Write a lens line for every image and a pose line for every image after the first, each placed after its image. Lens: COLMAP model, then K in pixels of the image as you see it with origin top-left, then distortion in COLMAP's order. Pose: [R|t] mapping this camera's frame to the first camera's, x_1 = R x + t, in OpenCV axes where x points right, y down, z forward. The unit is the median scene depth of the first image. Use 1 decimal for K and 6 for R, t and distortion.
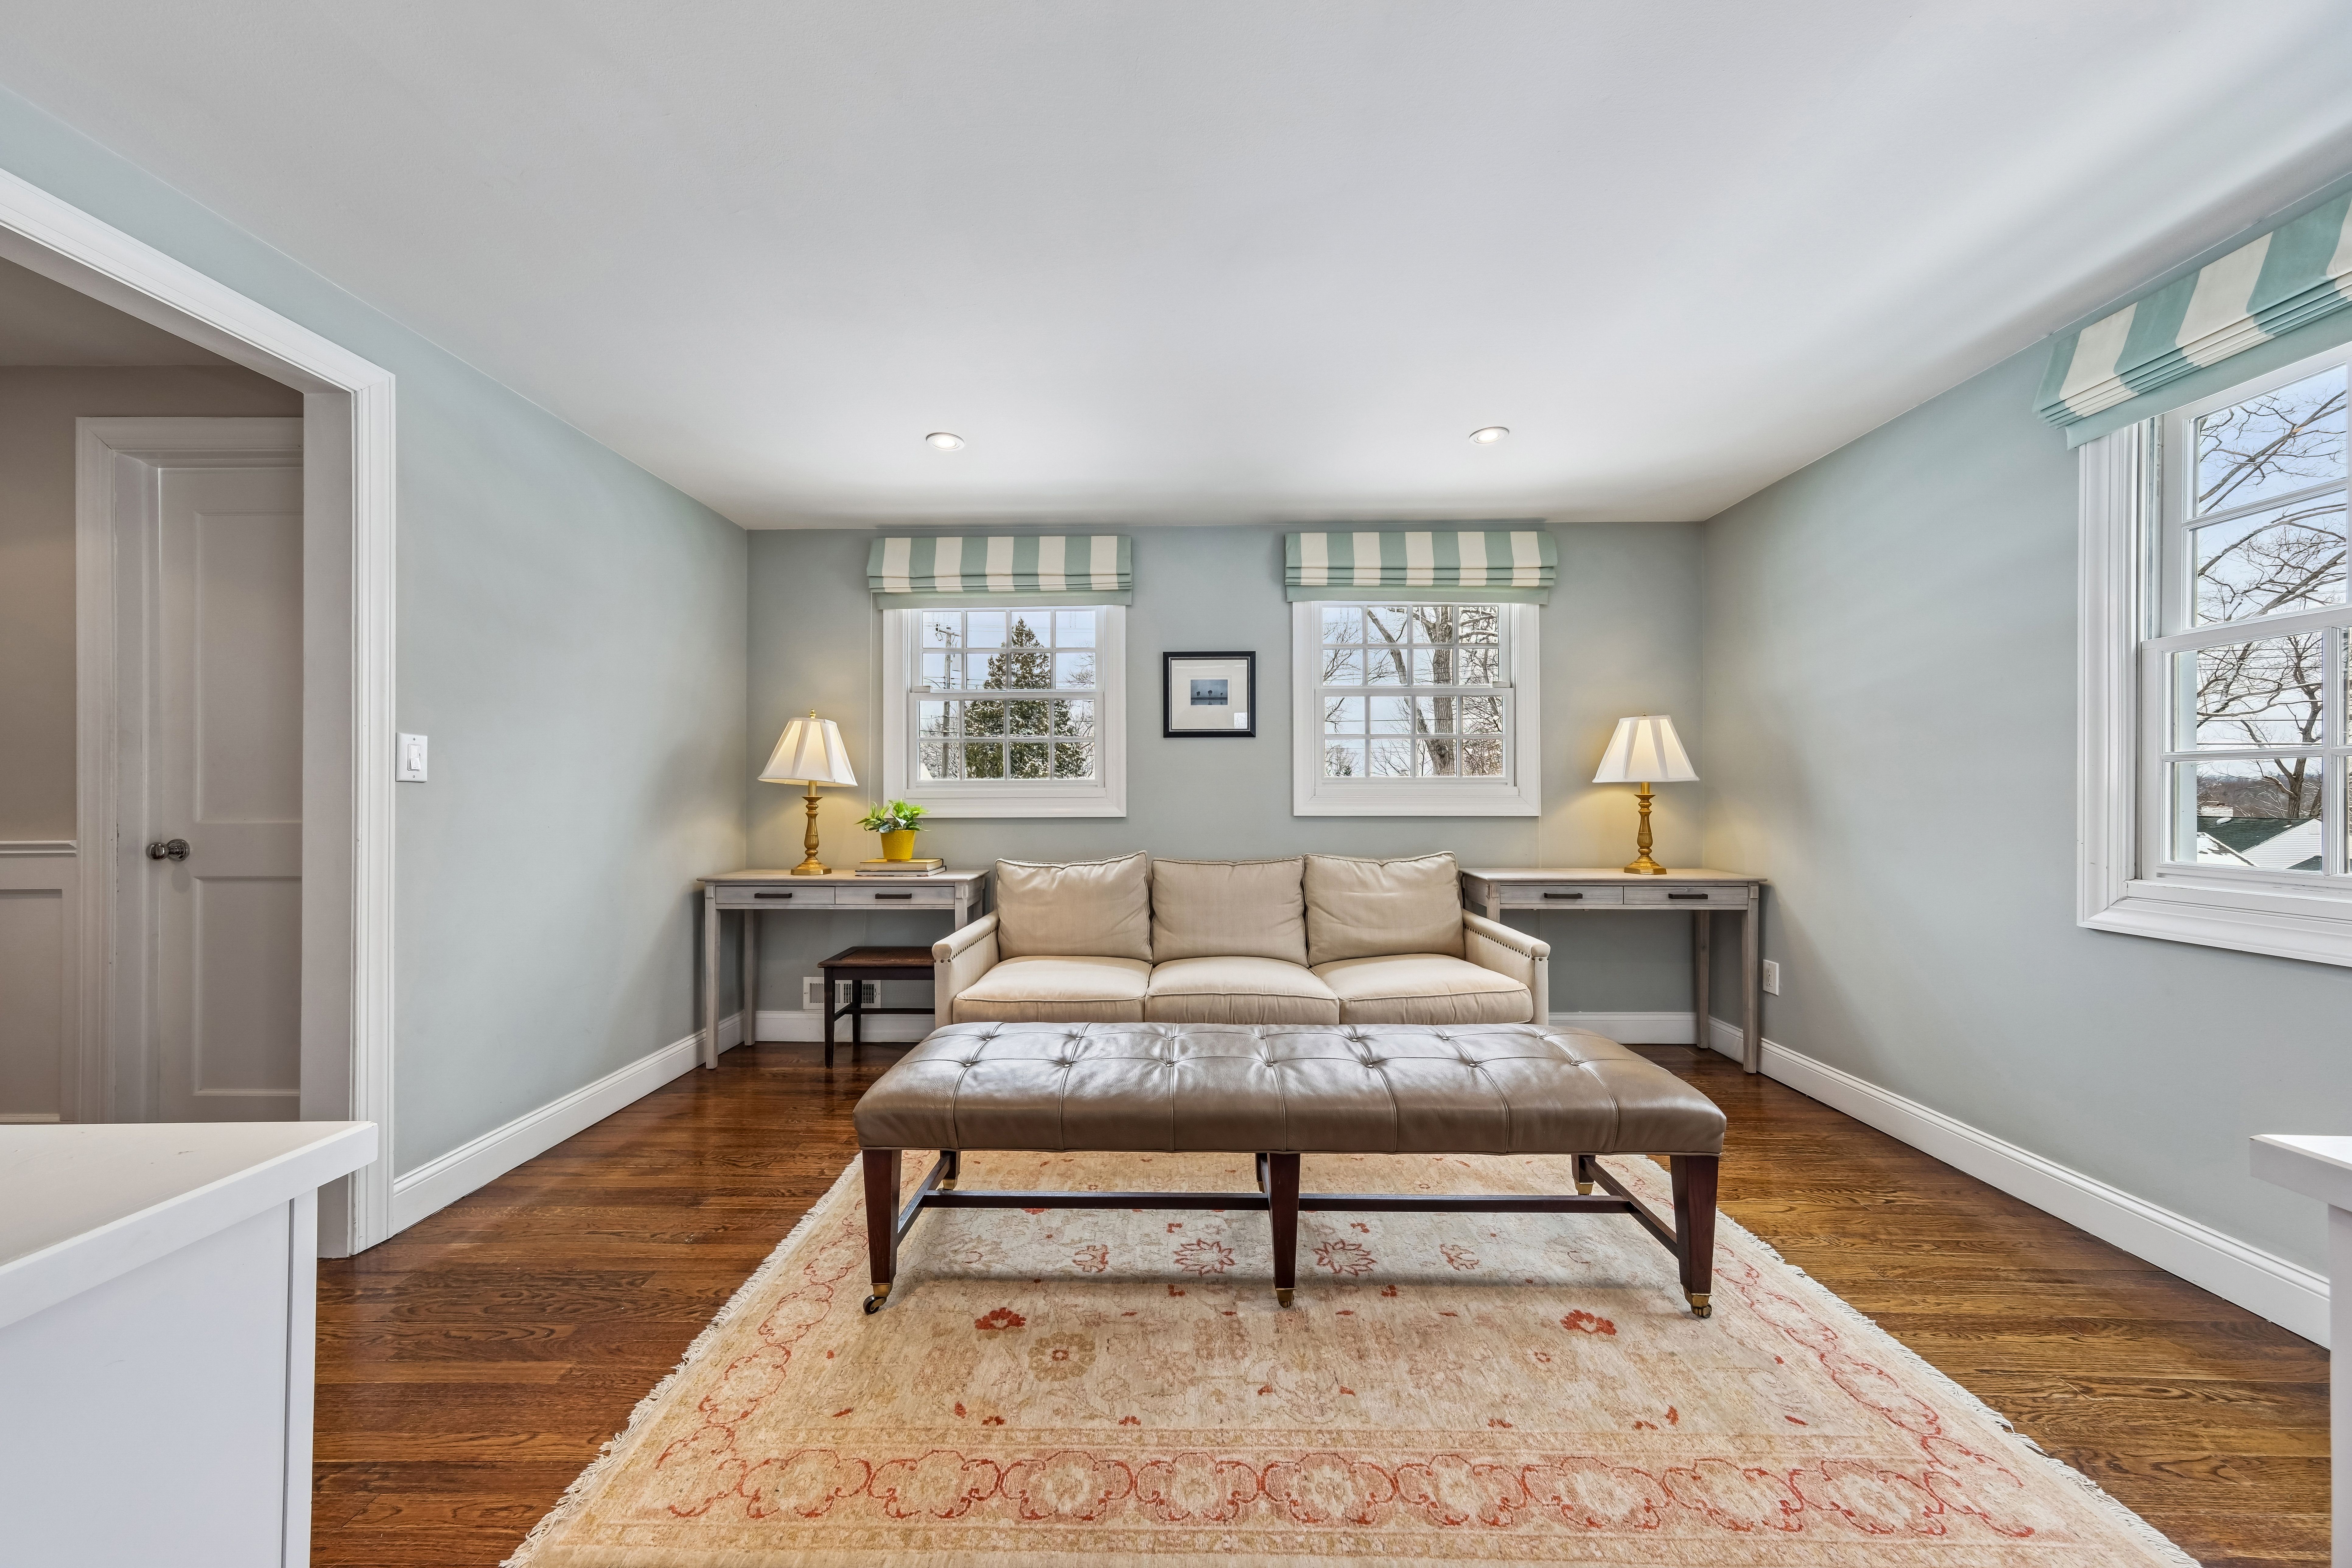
lens RADIAL K [[799.5, 0, 1184.6], [0, 799.5, 784.4], [0, 0, 1]] dist [-0.001948, 0.001891]
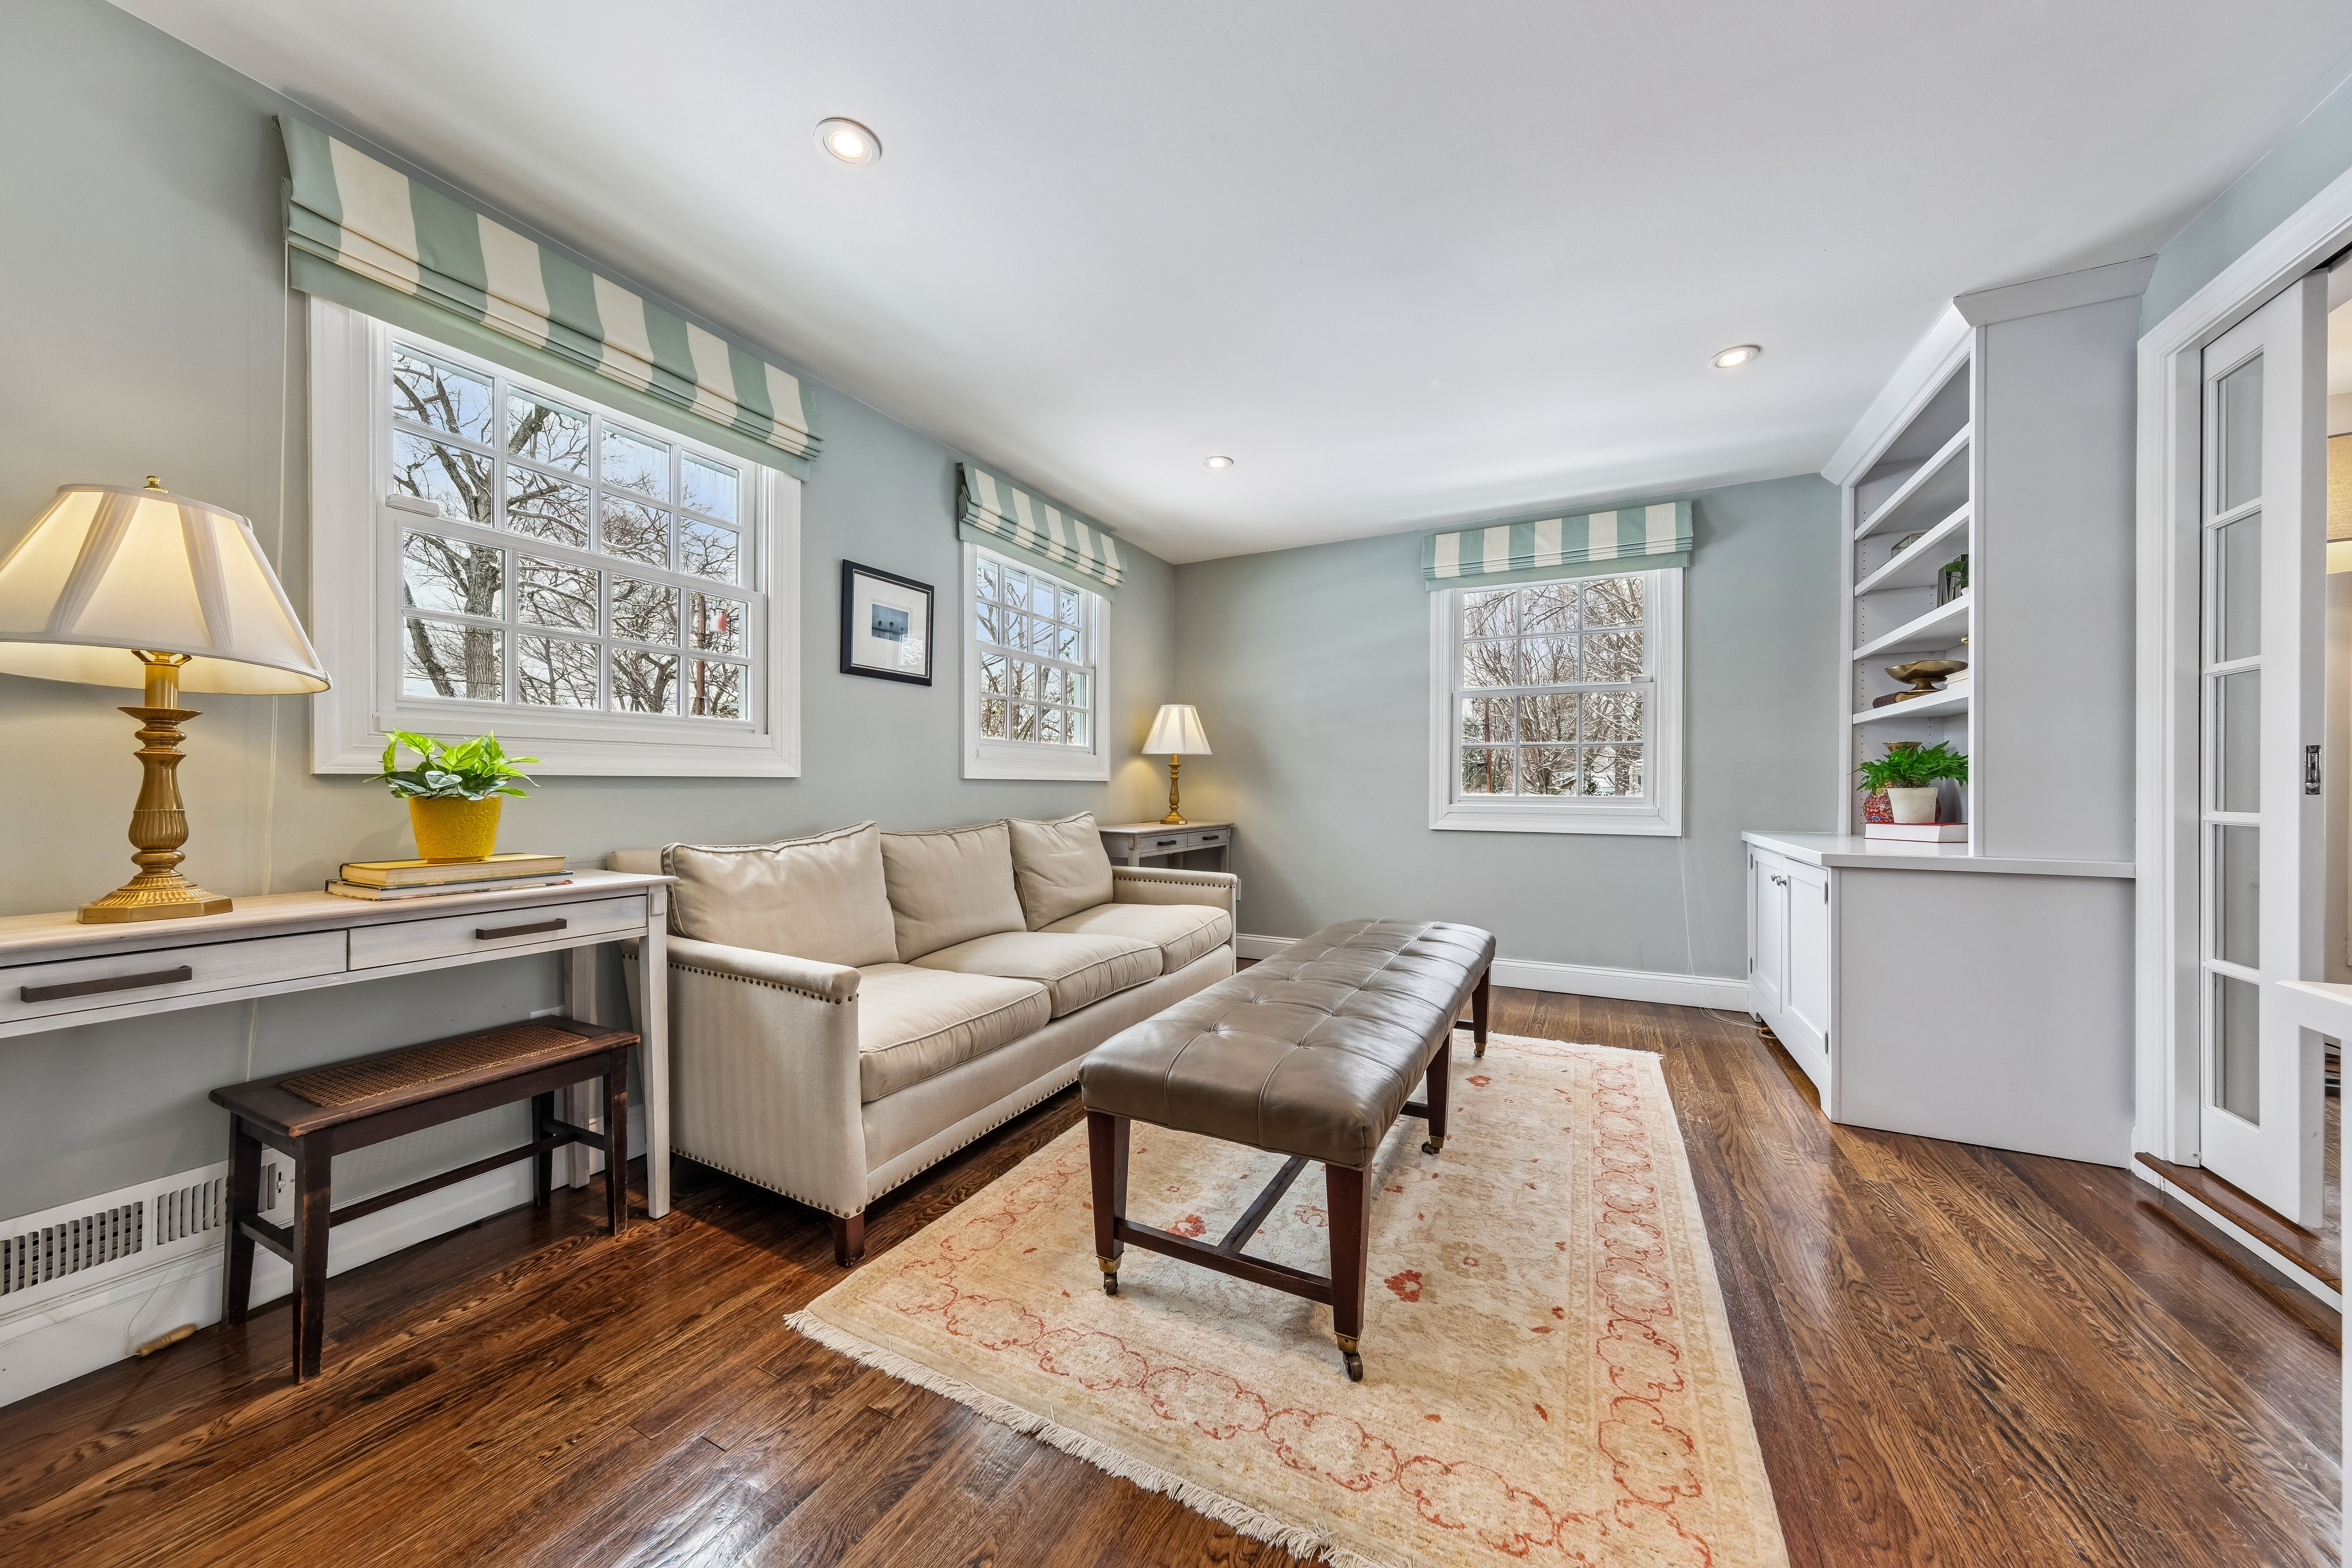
lens RADIAL K [[799.5, 0, 1164.0], [0, 799.5, 776.9], [0, 0, 1]] dist [-0.001948, 0.001891]
pose [[0.450961, 0.013854, 0.892436, -0.601932], [-0.014605, 0.999860, -0.008141, 0.044089], [-0.892424, -0.009363, 0.451100, 0.419692]]
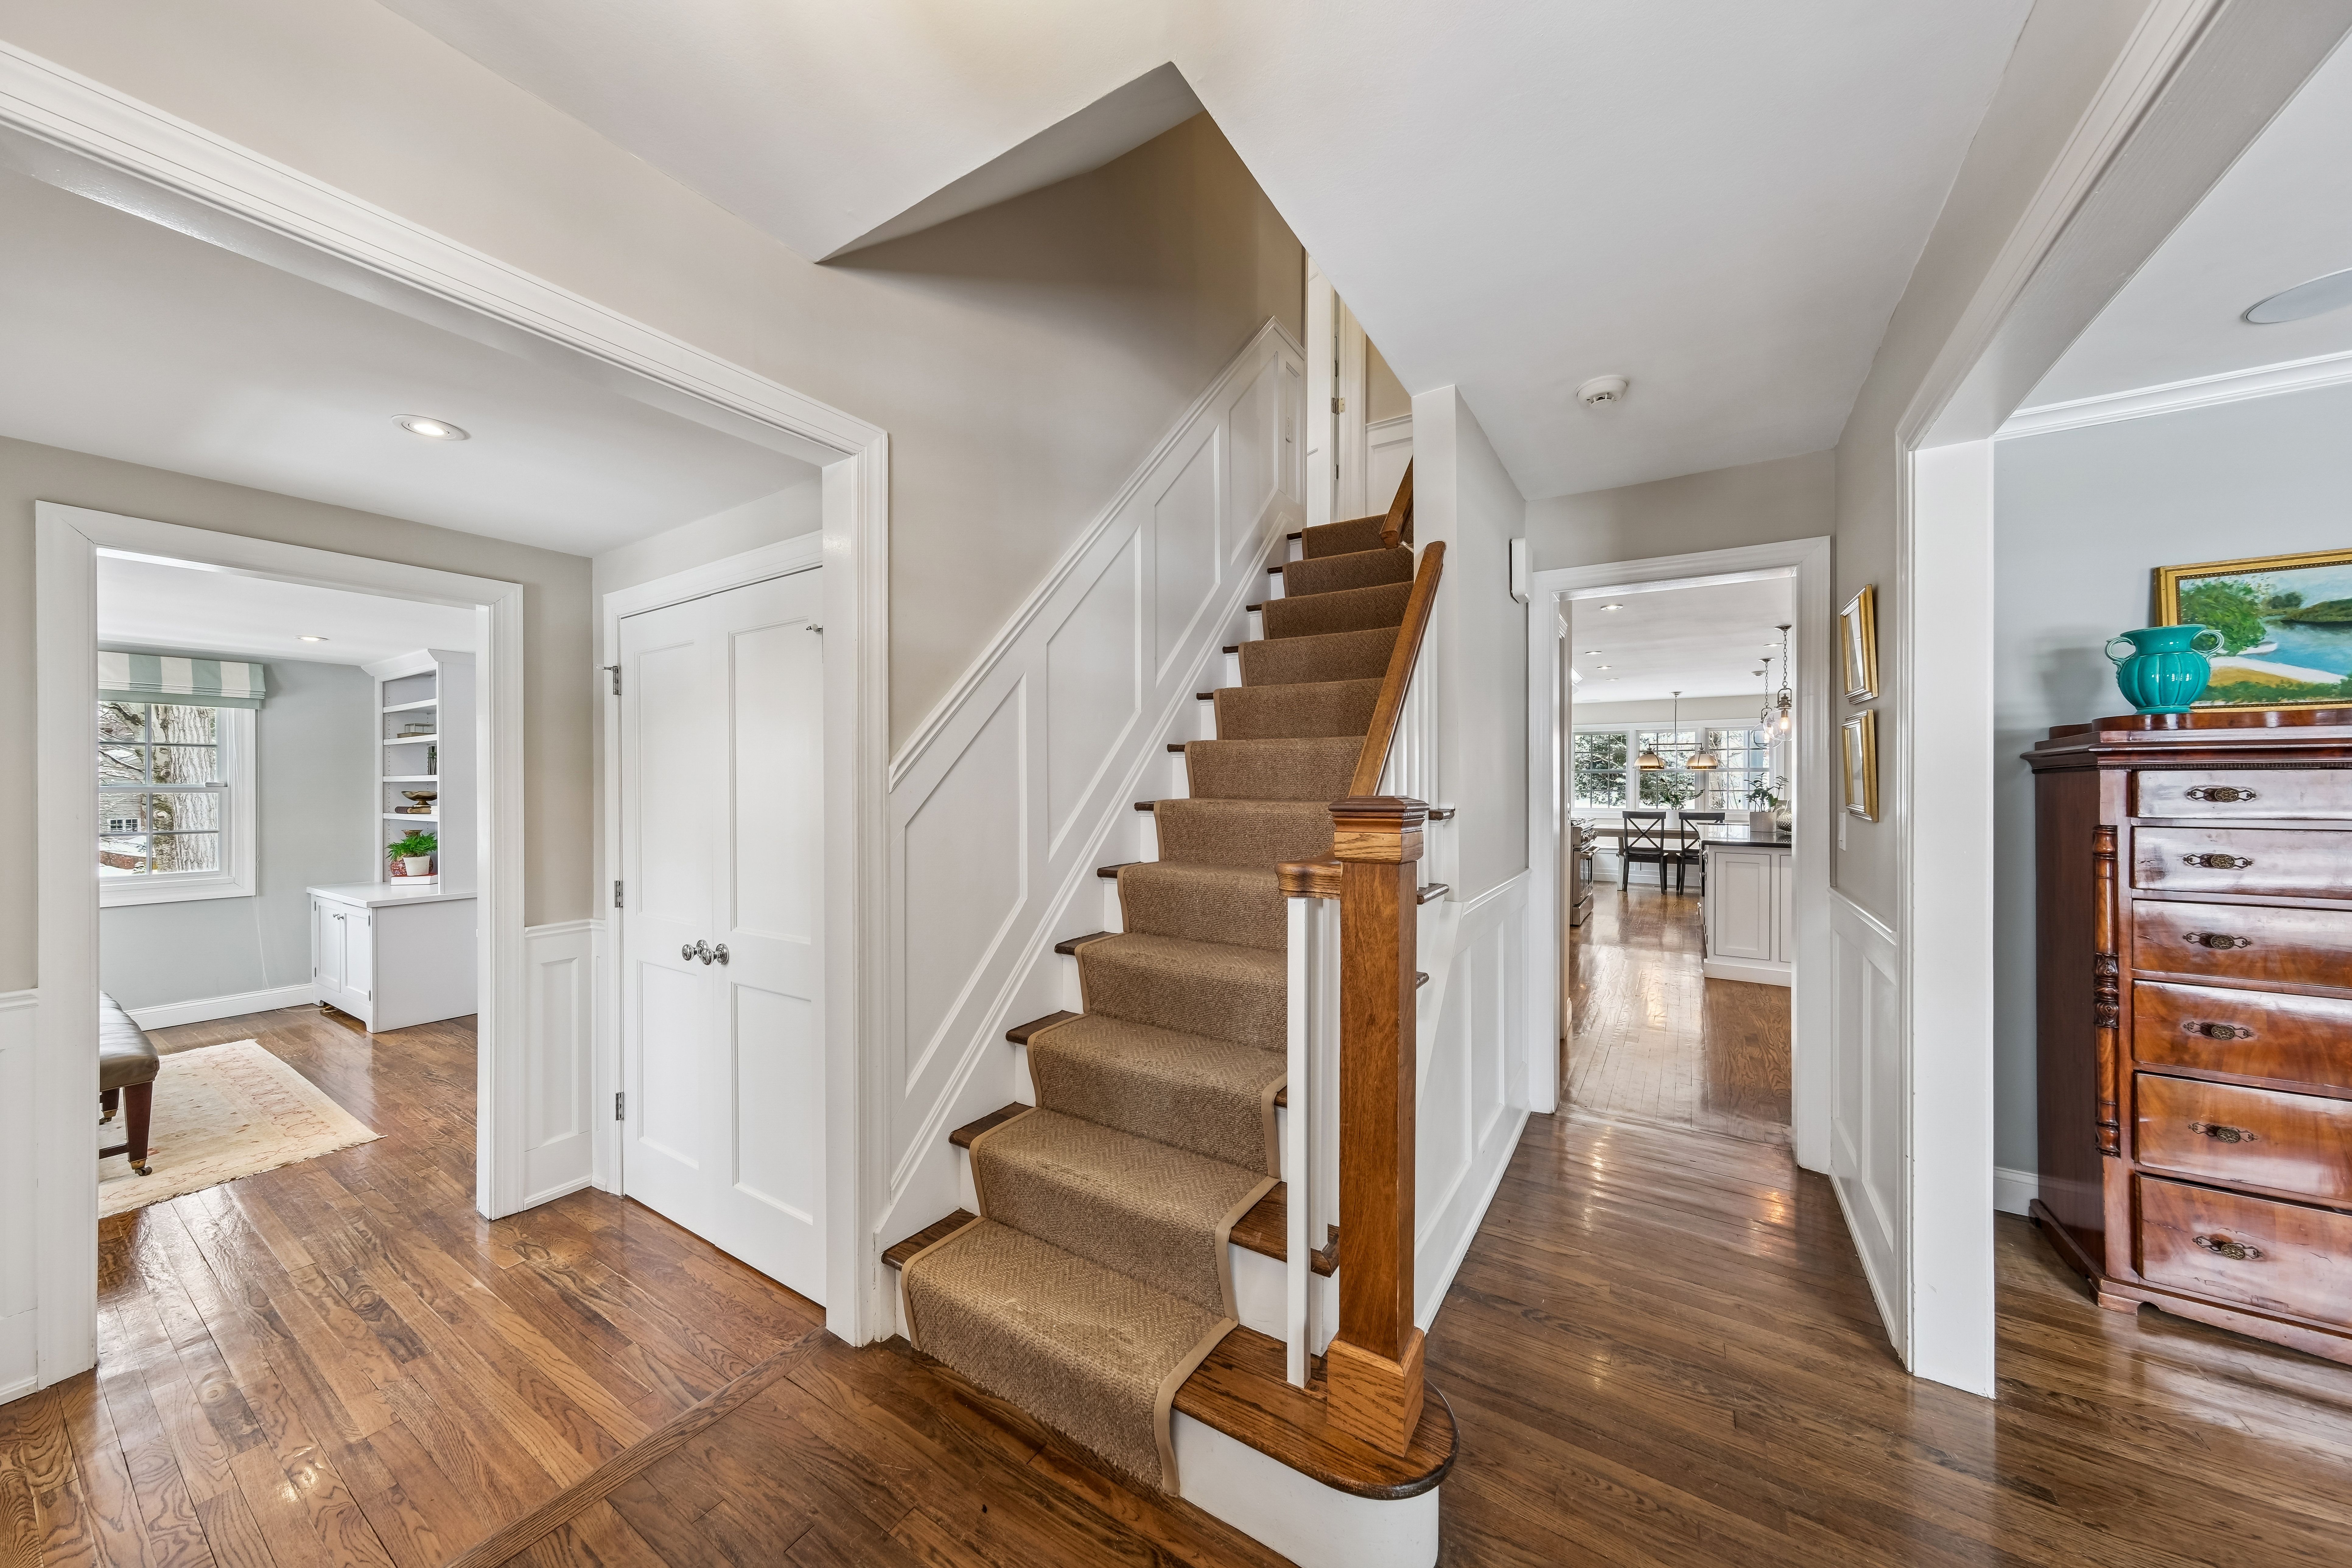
lens RADIAL K [[799.5, 0, 1181.2], [0, 799.5, 786.9], [0, 0, 1]] dist [-0.001948, 0.001891]
pose [[-0.855263, 0.007474, 0.518140, -1.695910], [0.004968, 0.999968, -0.006223, -0.091089], [-0.518170, -0.002748, -0.855273, 0.687294]]
